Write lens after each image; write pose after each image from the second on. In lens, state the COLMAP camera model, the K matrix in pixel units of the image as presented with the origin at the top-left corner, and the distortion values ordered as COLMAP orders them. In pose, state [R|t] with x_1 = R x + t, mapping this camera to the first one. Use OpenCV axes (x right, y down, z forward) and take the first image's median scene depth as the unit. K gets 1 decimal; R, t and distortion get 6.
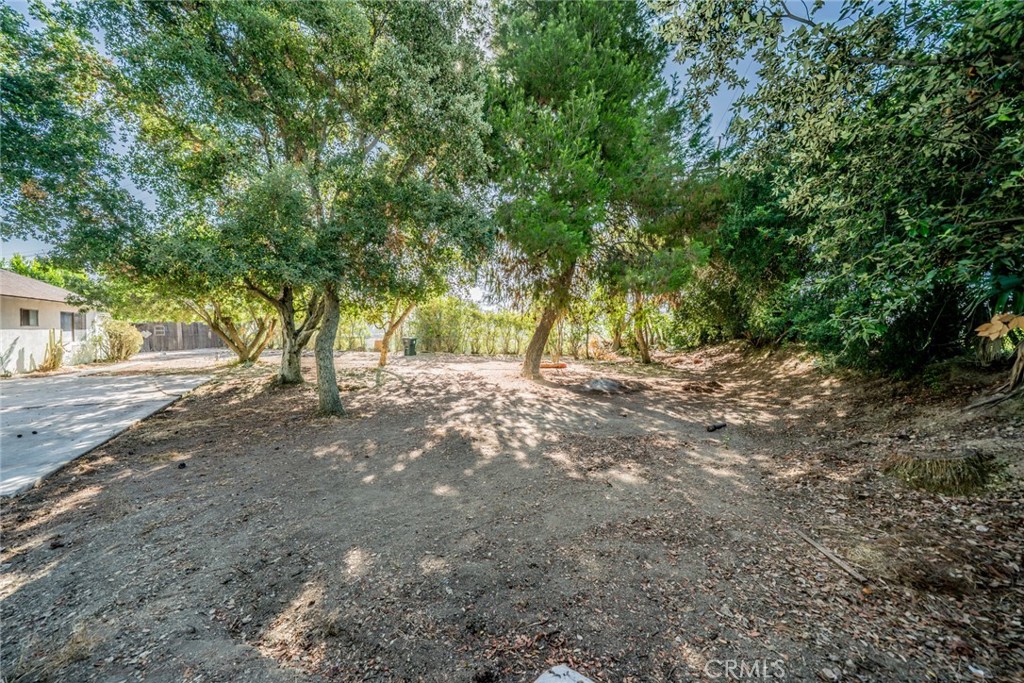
lens RADIAL K [[348.6, 0, 510.9], [0, 348.6, 343.2], [0, 0, 1]] dist [-0.006616, 0.000227]
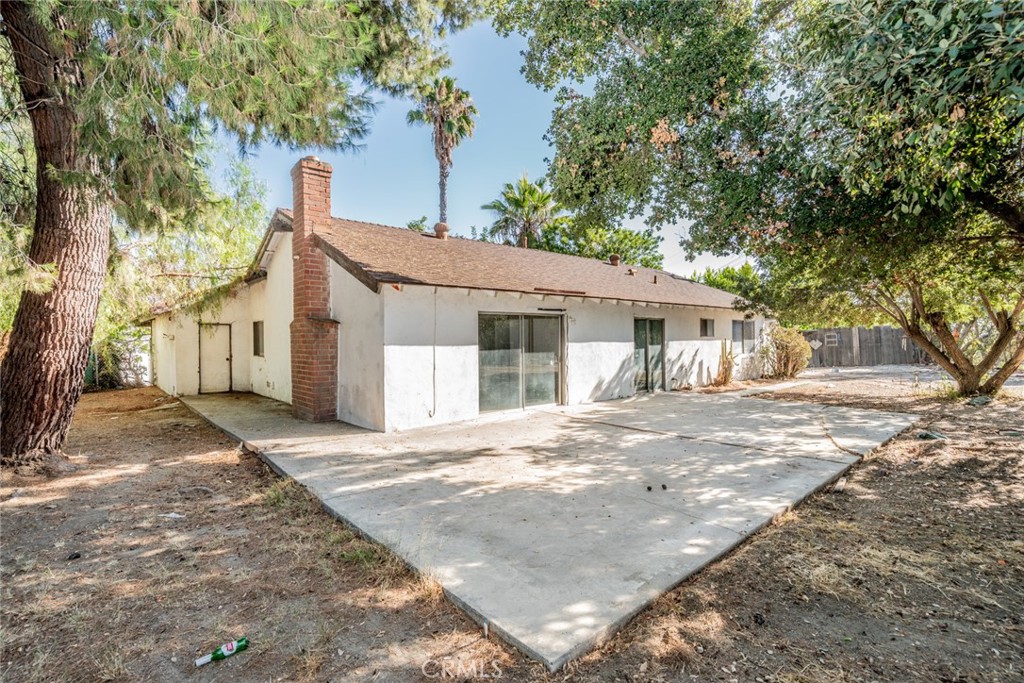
lens RADIAL K [[481.5, 0, 473.1], [0, 481.5, 345.3], [0, 0, 1]] dist [0.003895, -0.000204]
pose [[0.138410, -0.007842, -0.990344, -0.175993], [-0.015055, 0.999836, -0.010021, -0.003214], [0.990261, 0.016297, 0.138270, 0.178544]]
